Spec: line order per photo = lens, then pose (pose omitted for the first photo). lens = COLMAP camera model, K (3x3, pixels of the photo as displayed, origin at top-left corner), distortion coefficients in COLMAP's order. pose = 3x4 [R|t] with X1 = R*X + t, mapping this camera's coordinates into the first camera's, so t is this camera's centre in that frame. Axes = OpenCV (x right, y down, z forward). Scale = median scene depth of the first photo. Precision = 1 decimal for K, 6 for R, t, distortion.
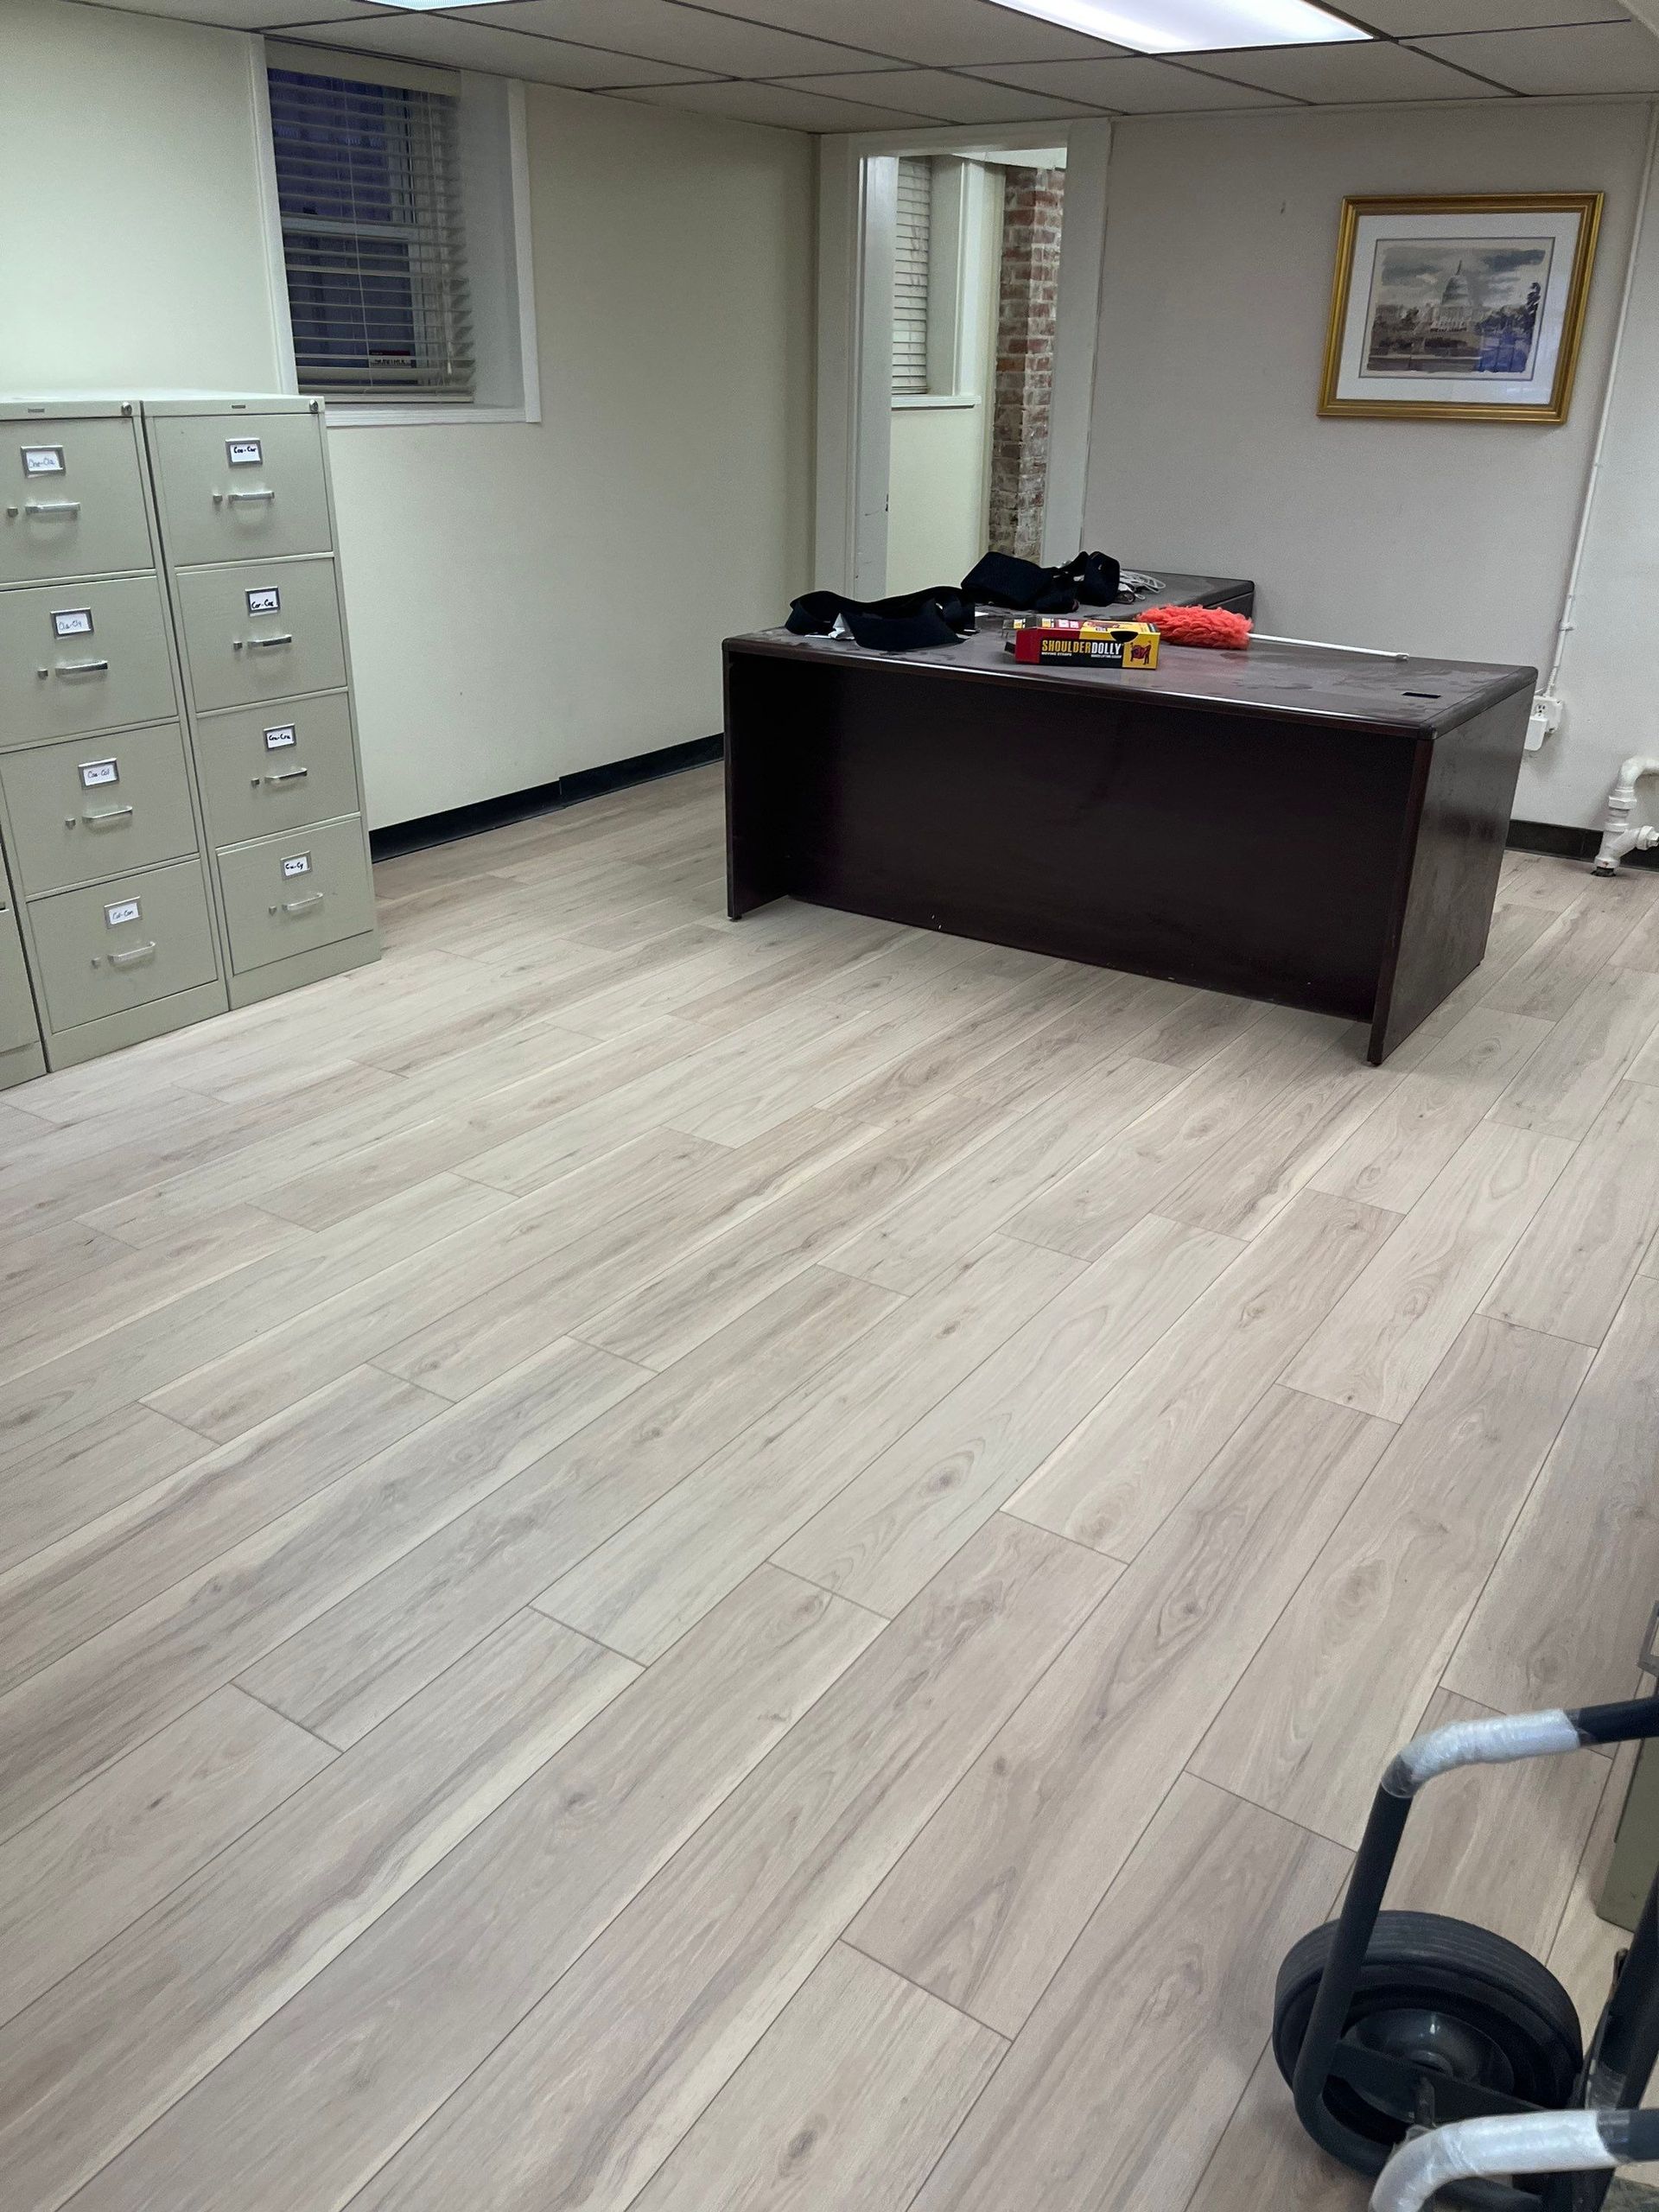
lens RADIAL K [[1656.3, 0, 831.4], [0, 1656.3, 1106.6], [0, 0, 1]] dist [0.061734, -0.090257]
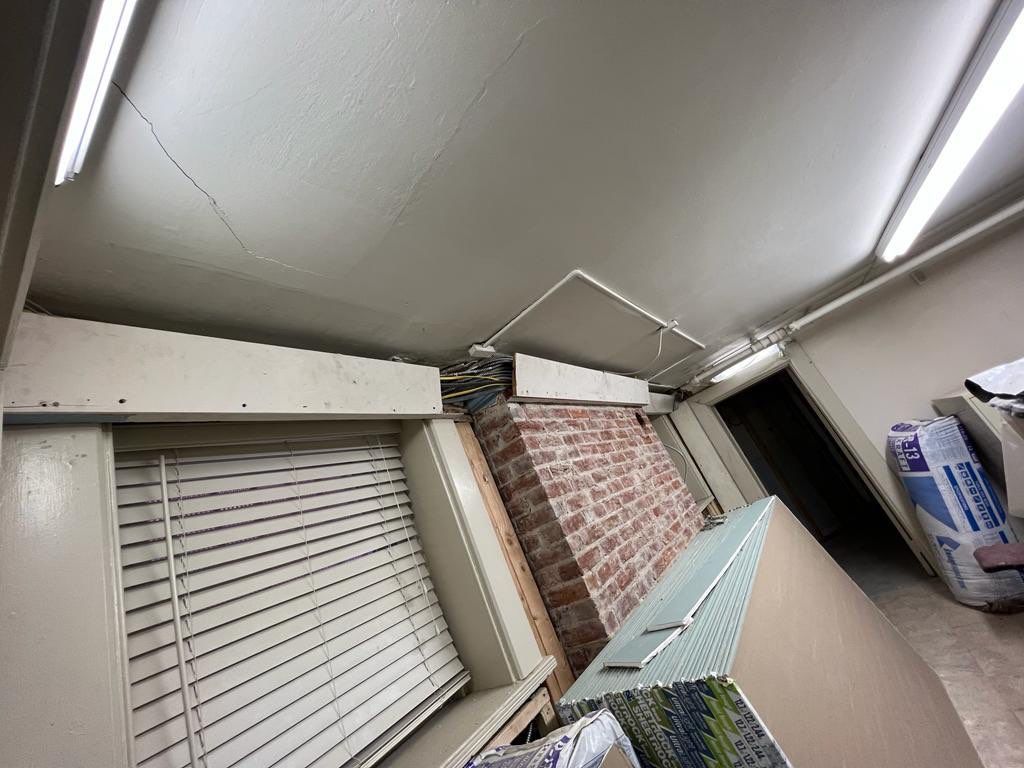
lens RADIAL K [[411.6, 0, 515.6], [0, 411.6, 383.4], [0, 0, 1]] dist [-0.000996, -0.000493]
pose [[0.913569, -0.398921, 0.079074, 0.211219], [0.340922, 0.645219, -0.683713, -0.748524], [0.221728, 0.651578, 0.725454, 1.525934]]
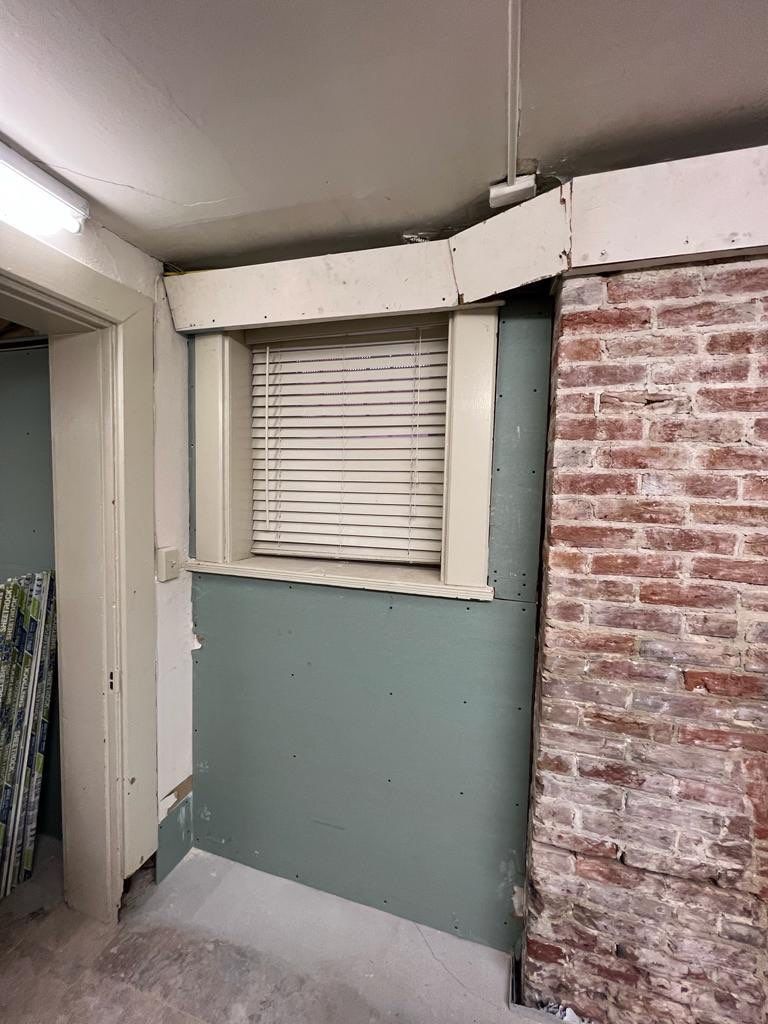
lens RADIAL K [[411.6, 0, 388.6], [0, 411.6, 512.9], [0, 0, 1]] dist [-0.000996, -0.000493]
pose [[0.305721, 0.051470, -0.950729, 0.476007], [-0.409961, 0.908350, -0.082654, -0.825865], [0.859341, 0.415031, 0.298802, 1.744888]]
